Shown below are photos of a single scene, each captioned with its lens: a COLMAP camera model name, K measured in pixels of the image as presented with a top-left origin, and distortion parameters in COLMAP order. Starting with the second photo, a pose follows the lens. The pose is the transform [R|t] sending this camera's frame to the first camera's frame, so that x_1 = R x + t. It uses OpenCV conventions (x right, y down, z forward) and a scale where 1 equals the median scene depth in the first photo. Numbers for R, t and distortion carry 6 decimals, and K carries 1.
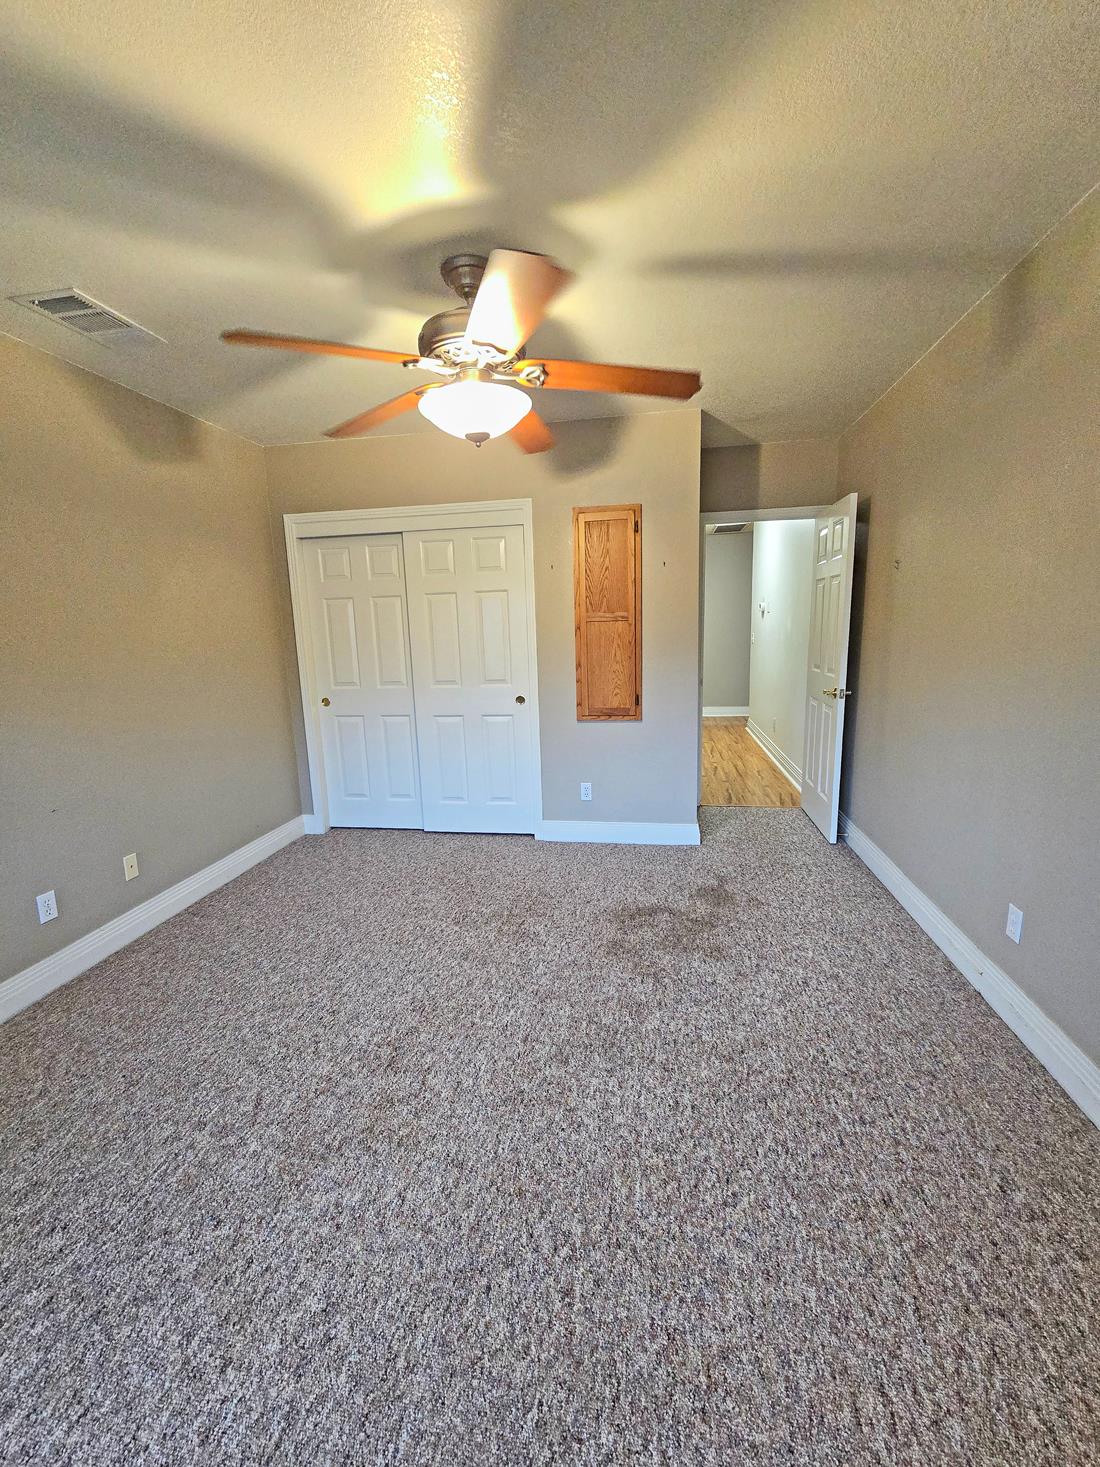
lens RADIAL K [[602.0, 0, 546.0], [0, 602.0, 732.6], [0, 0, 1]] dist [-0.008196, 0.002470]
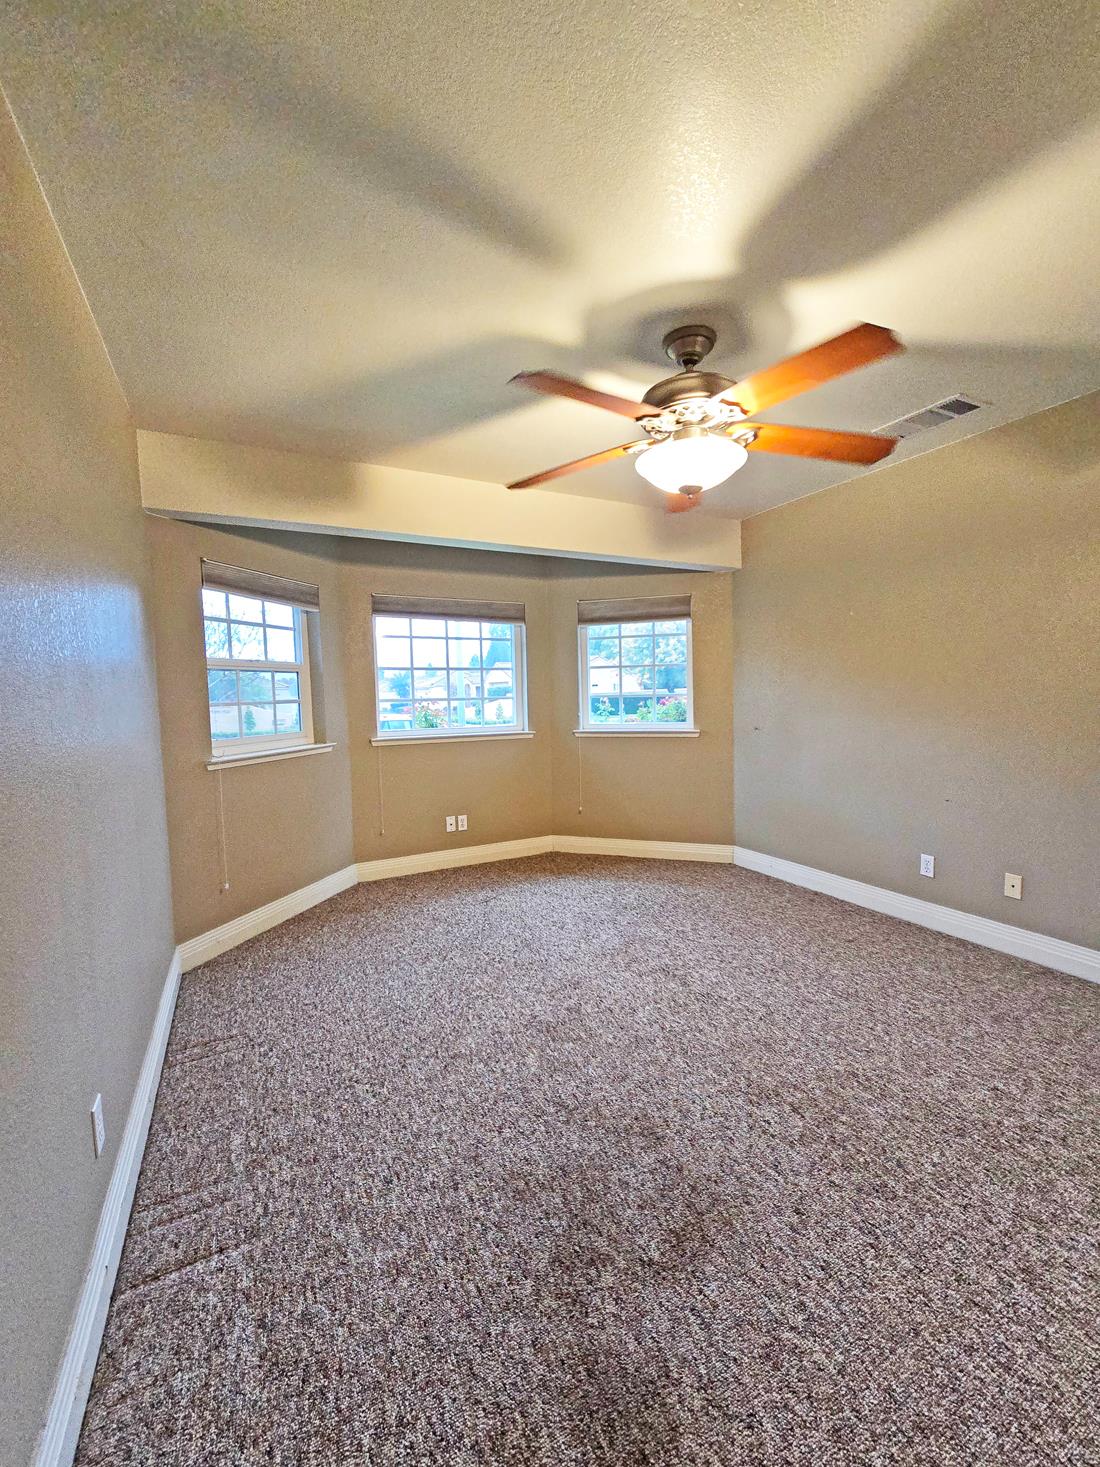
lens RADIAL K [[602.0, 0, 546.0], [0, 602.0, 732.6], [0, 0, 1]] dist [-0.008196, 0.002470]
pose [[-0.803854, 0.091190, -0.587795, 0.642774], [-0.056975, 0.971831, 0.228687, -0.267852], [0.592092, 0.217321, -0.776015, 1.528249]]
